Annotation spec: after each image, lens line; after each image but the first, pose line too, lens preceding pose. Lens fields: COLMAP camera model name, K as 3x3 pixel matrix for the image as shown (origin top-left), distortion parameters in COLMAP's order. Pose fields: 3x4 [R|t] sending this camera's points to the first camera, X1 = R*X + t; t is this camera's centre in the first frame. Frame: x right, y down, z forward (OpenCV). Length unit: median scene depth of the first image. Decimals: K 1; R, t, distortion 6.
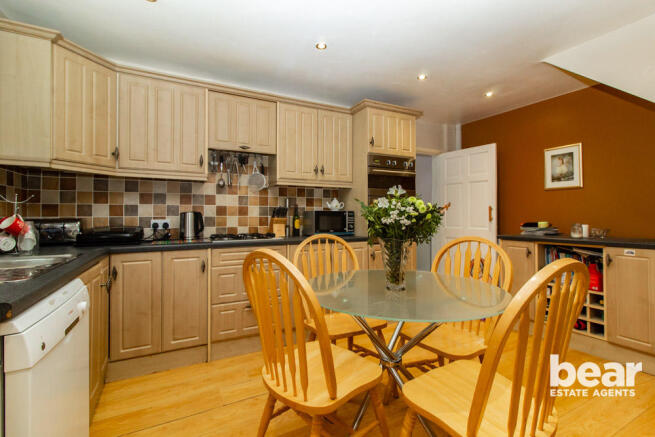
lens RADIAL K [[301.5, 0, 327.5], [0, 301.5, 218.5], [0, 0, 1]] dist [0.000145, 0.000058]
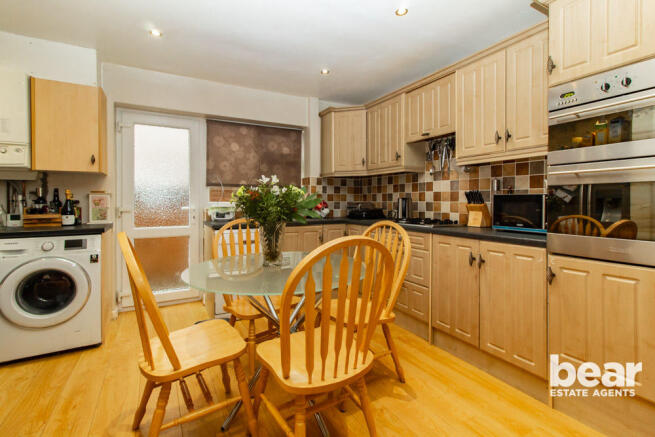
lens RADIAL K [[306.8, 0, 327.2], [0, 306.8, 201.1], [0, 0, 1]] dist [-0.000120, -0.000013]
pose [[0.031369, -0.001237, -0.999507, 0.697472], [-0.014651, 0.999891, -0.001697, -0.002237], [0.999400, 0.014697, 0.031347, 0.582152]]
